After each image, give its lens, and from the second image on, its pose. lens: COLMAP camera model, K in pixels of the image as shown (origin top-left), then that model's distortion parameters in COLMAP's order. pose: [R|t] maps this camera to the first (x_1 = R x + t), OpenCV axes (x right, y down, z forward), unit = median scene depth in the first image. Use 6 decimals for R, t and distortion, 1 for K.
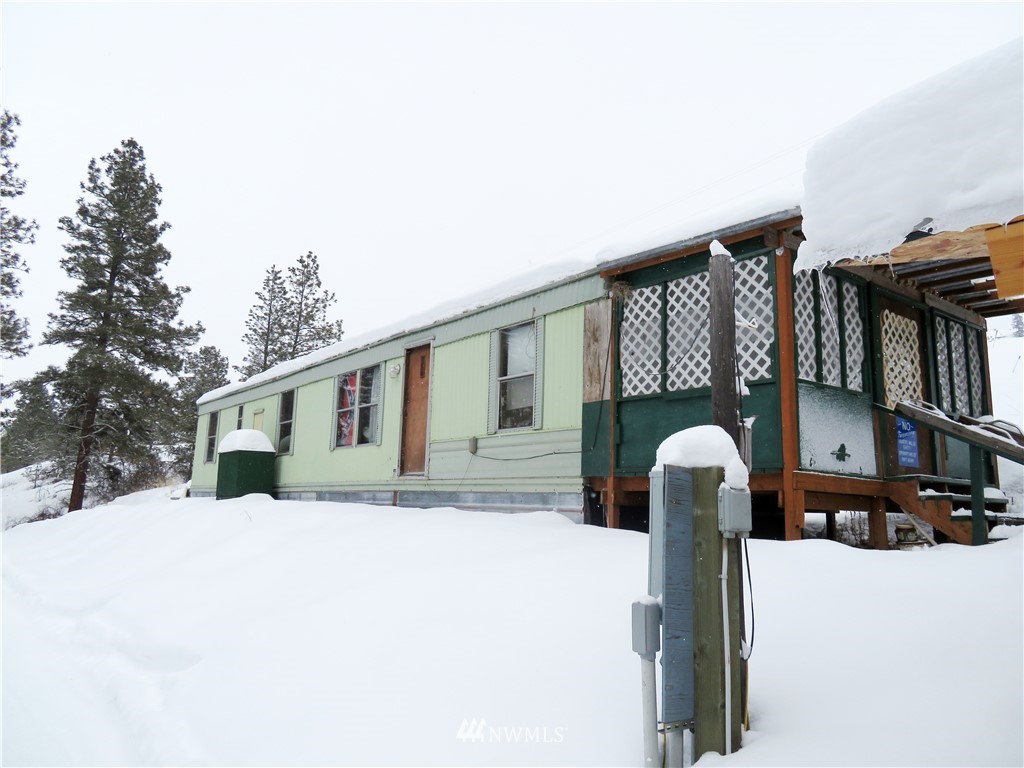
lens RADIAL K [[733.4, 0, 513.4], [0, 733.4, 382.6], [0, 0, 1]] dist [-0.007635, -0.002477]
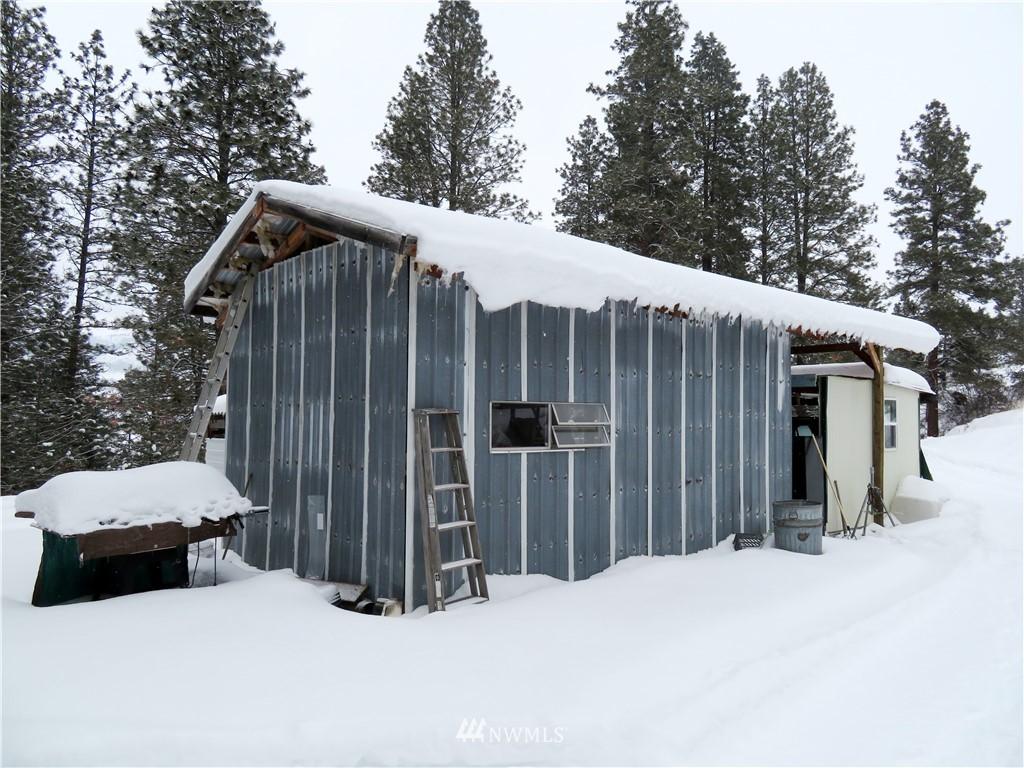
lens RADIAL K [[733.4, 0, 512.9], [0, 733.4, 381.5], [0, 0, 1]] dist [-0.007635, -0.002477]
pose [[0.543917, -0.063656, -0.836721, 0.031081], [0.150010, 0.988433, 0.022317, -0.032997], [0.825622, -0.137655, 0.547174, -0.196990]]
